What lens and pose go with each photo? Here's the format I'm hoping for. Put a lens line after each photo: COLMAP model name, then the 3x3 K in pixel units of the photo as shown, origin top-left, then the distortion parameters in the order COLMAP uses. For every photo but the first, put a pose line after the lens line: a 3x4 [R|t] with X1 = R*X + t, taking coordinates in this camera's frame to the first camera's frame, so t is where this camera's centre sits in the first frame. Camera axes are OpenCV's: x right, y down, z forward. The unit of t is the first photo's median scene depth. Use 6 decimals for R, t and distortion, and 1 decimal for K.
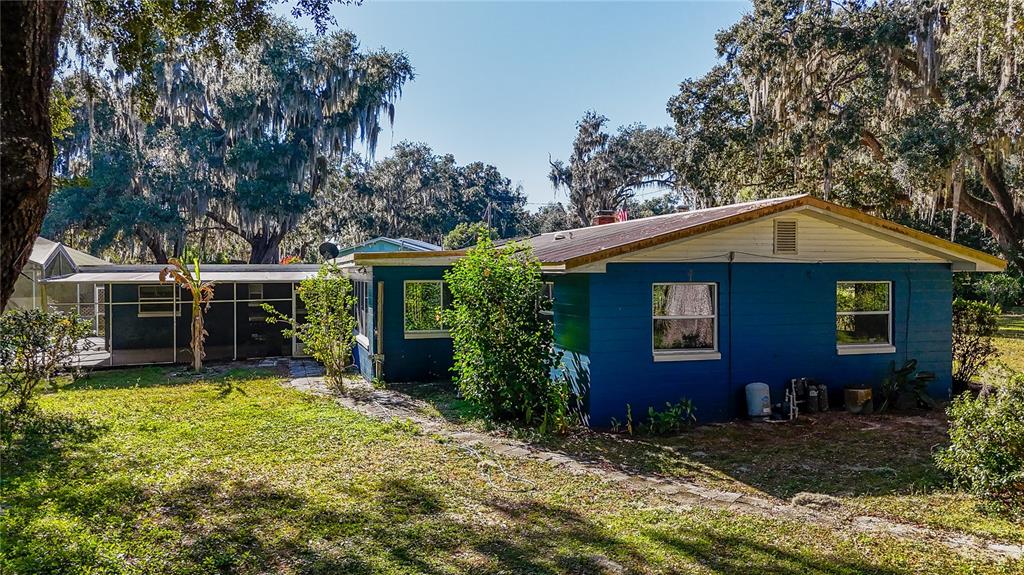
lens RADIAL K [[757.2, 0, 516.0], [0, 757.2, 284.9], [0, 0, 1]] dist [0.070091, -0.068371]
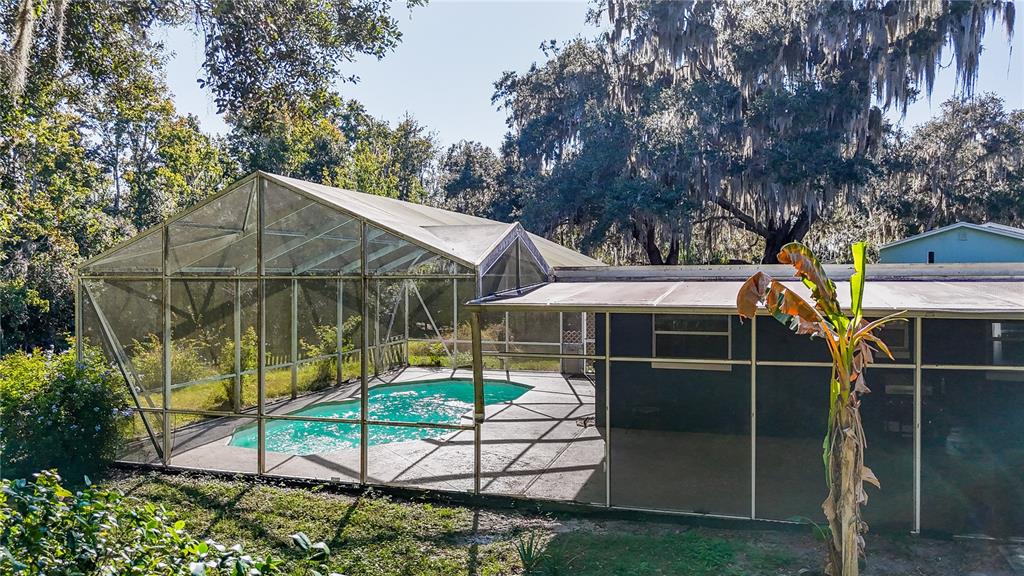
lens RADIAL K [[757.2, 0, 516.0], [0, 757.2, 285.4], [0, 0, 1]] dist [0.070091, -0.068371]
pose [[0.826868, 0.008823, -0.562327, -0.149532], [-0.008884, 0.999957, 0.002625, -0.007324], [0.562326, 0.002825, 0.826911, 0.279447]]
